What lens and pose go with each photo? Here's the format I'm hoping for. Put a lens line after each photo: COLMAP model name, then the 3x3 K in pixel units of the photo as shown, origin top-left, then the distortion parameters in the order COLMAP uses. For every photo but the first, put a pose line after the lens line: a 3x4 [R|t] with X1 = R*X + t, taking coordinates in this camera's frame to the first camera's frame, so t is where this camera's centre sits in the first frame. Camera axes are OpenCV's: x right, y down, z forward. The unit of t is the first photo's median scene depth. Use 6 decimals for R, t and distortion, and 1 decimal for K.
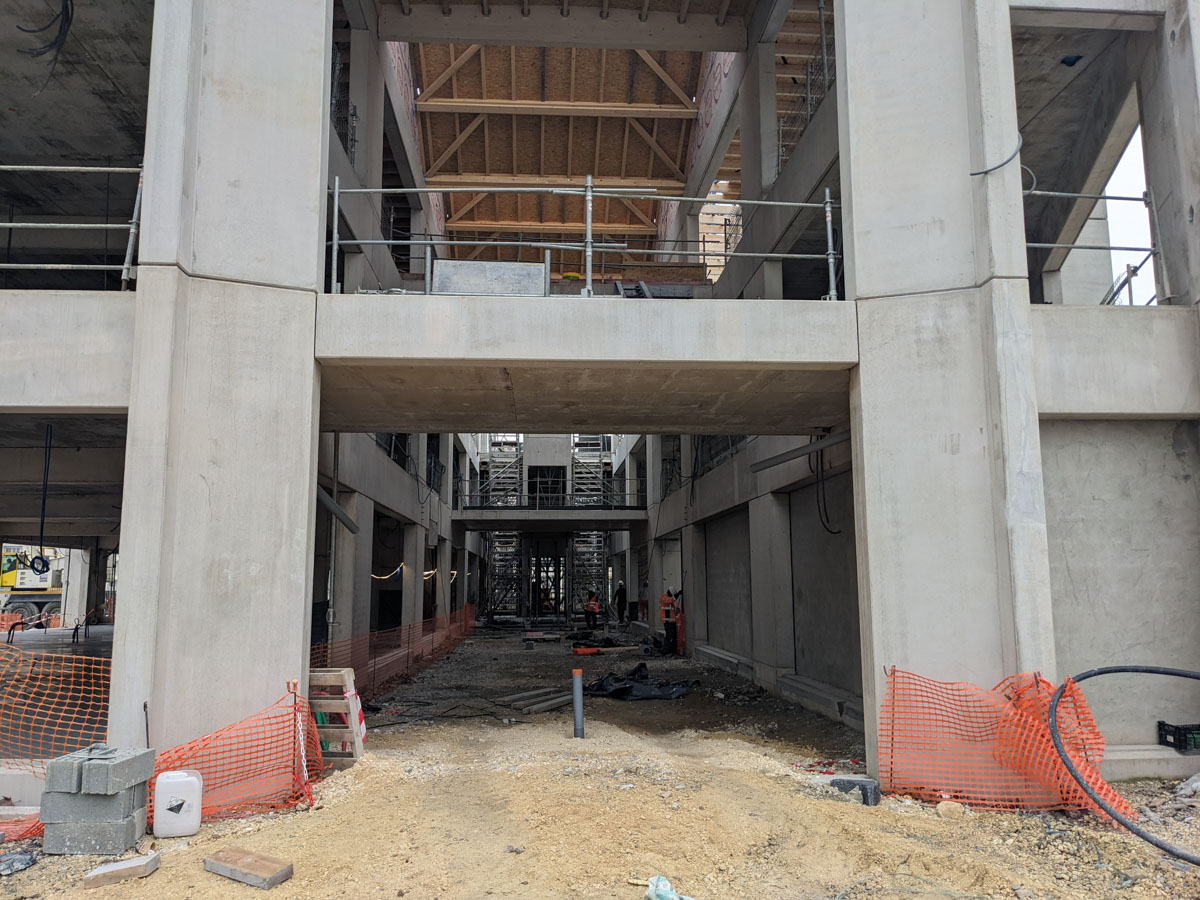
lens RADIAL K [[954.0, 0, 600.0], [0, 954.0, 450.0], [0, 0, 1]] dist [0.051547, -0.051988]
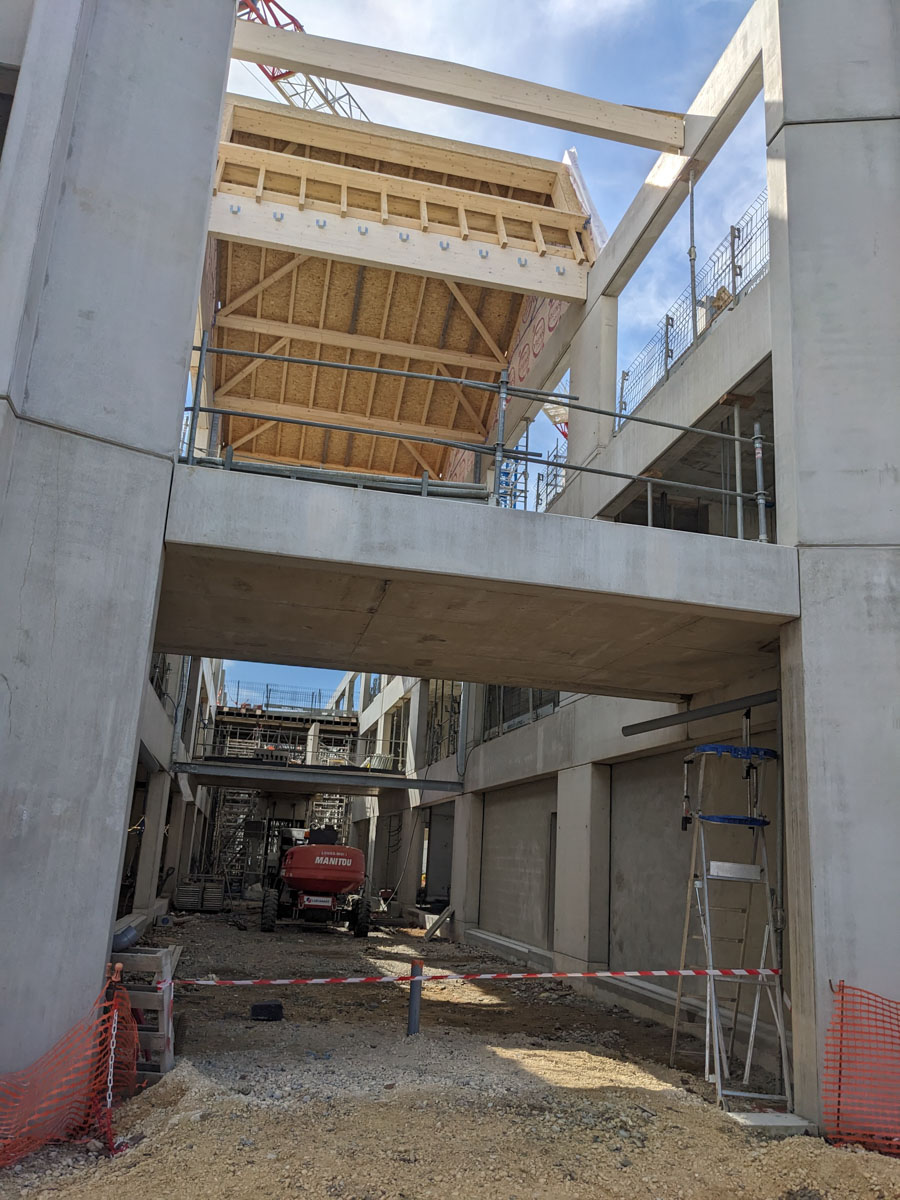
lens RADIAL K [[957.0, 0, 450.9], [0, 957.0, 626.8], [0, 0, 1]] dist [0.038673, -0.051280]
pose [[0.986402, 0.096756, 0.132847, -0.161423], [-0.083672, 0.991384, -0.100779, 0.032802], [-0.141454, 0.088293, 0.986000, 0.193145]]
